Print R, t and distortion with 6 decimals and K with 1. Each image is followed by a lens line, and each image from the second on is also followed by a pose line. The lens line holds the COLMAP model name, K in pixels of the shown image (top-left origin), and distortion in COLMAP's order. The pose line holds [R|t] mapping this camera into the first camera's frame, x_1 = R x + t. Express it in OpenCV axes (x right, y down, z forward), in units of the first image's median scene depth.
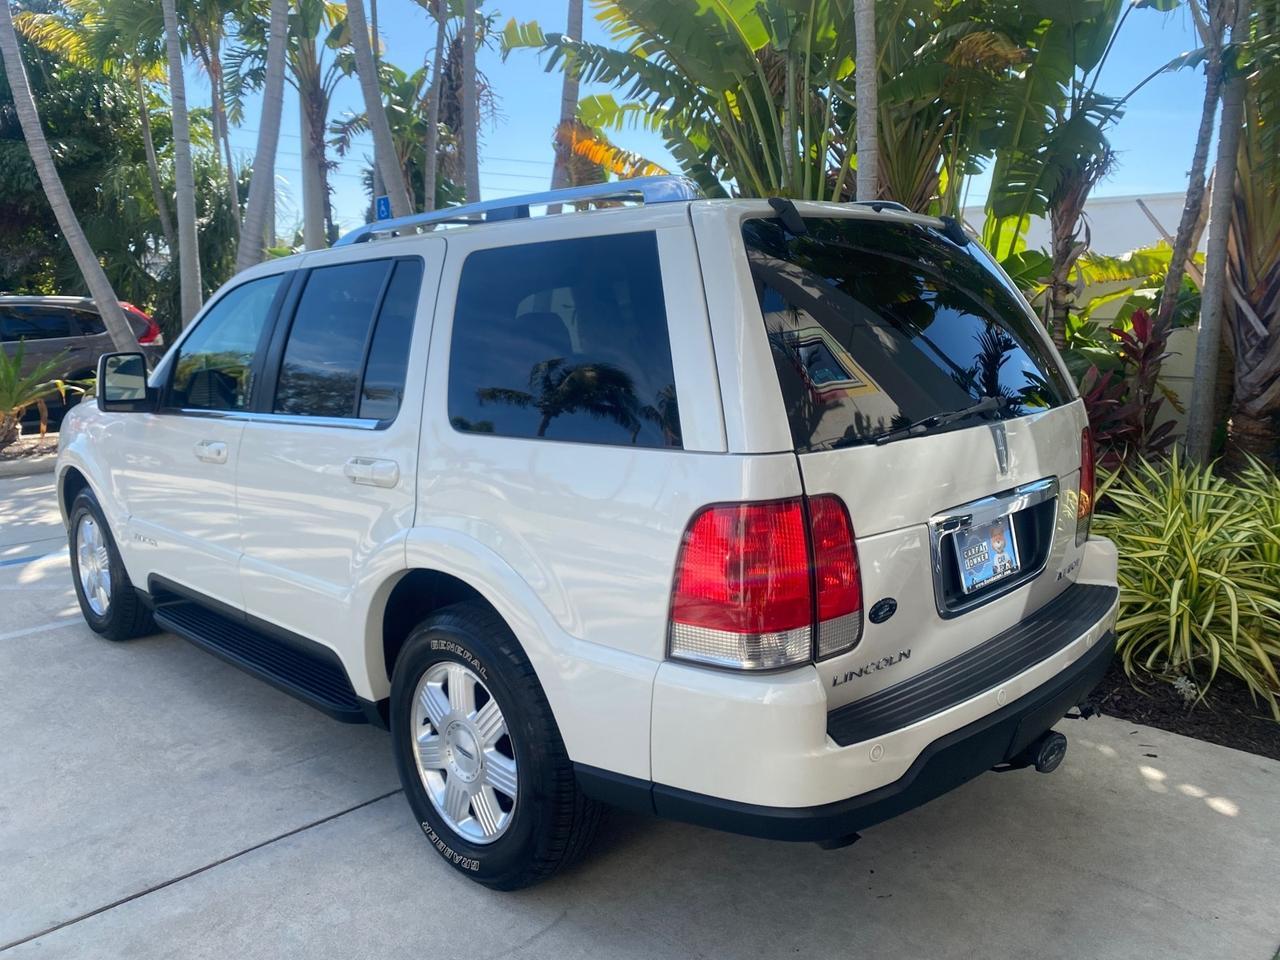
lens RADIAL K [[975.6, 0, 639.3], [0, 975.6, 472.0], [0, 0, 1]] dist [0.012675, -0.003400]
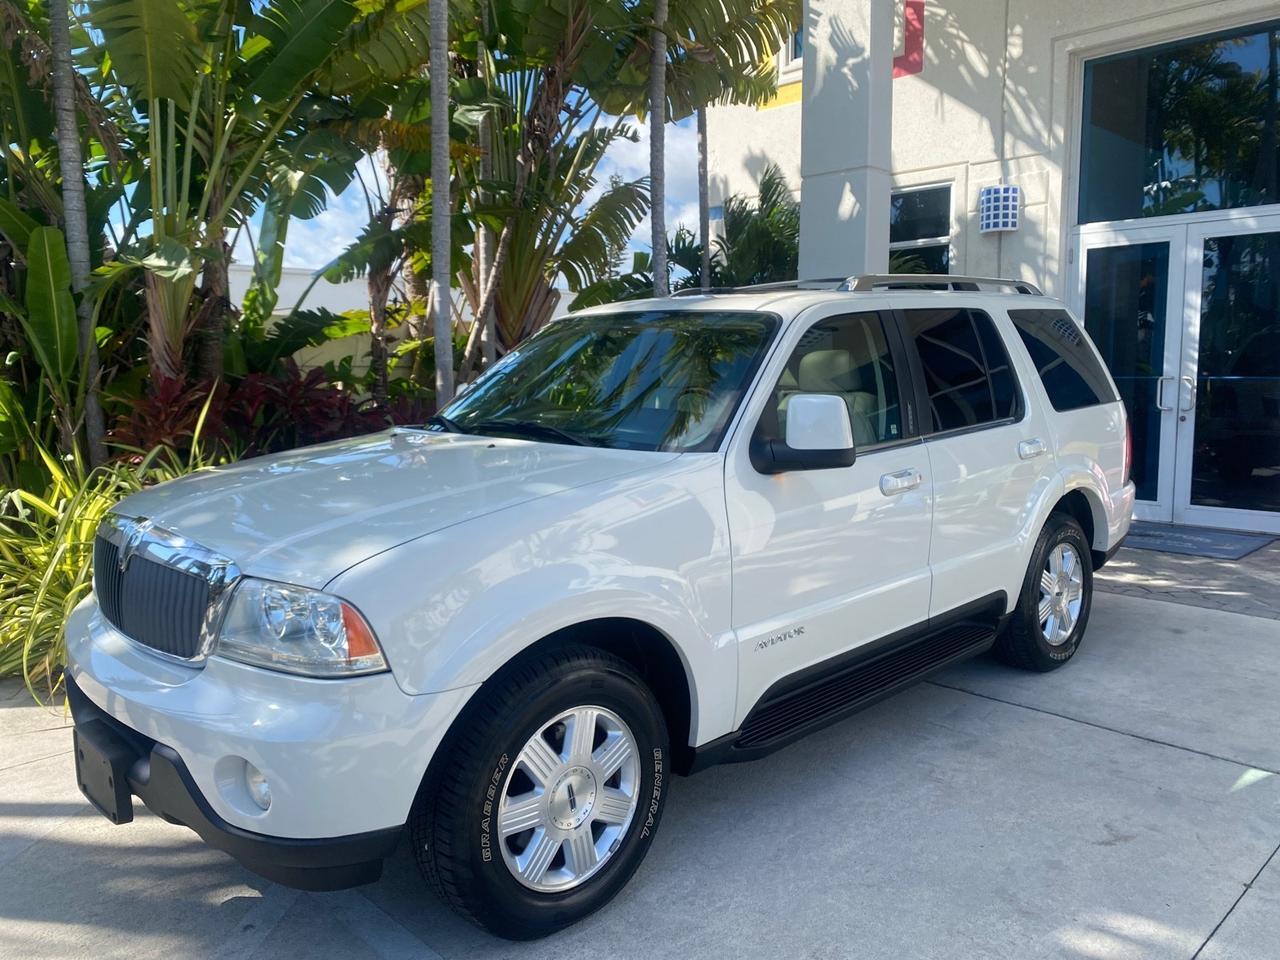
lens RADIAL K [[975.6, 0, 639.3], [0, 975.6, 472.0], [0, 0, 1]] dist [0.012675, -0.003400]
pose [[0.031890, -0.108266, 0.993610, -1.292757], [0.172920, 0.979723, 0.101203, -0.159921], [-0.984420, 0.168587, 0.049965, 1.083424]]
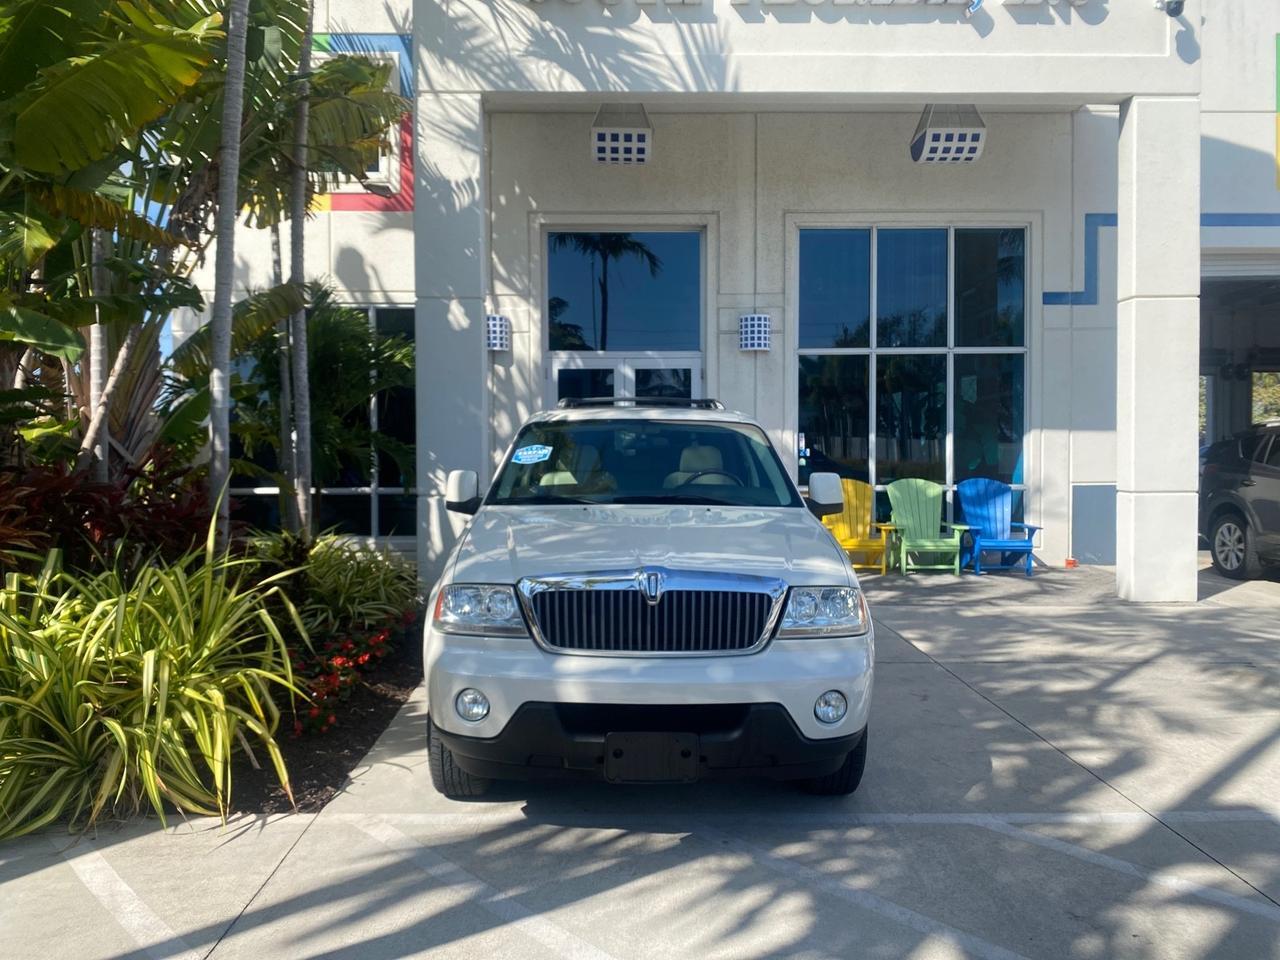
lens RADIAL K [[981.8, 0, 641.0], [0, 981.8, 474.5], [0, 0, 1]] dist [0.015369, 0.001231]
pose [[-0.713440, -0.017062, 0.700508, -1.290852], [0.118092, 0.982477, 0.144201, -0.344833], [-0.690693, 0.185603, -0.698923, 2.112121]]
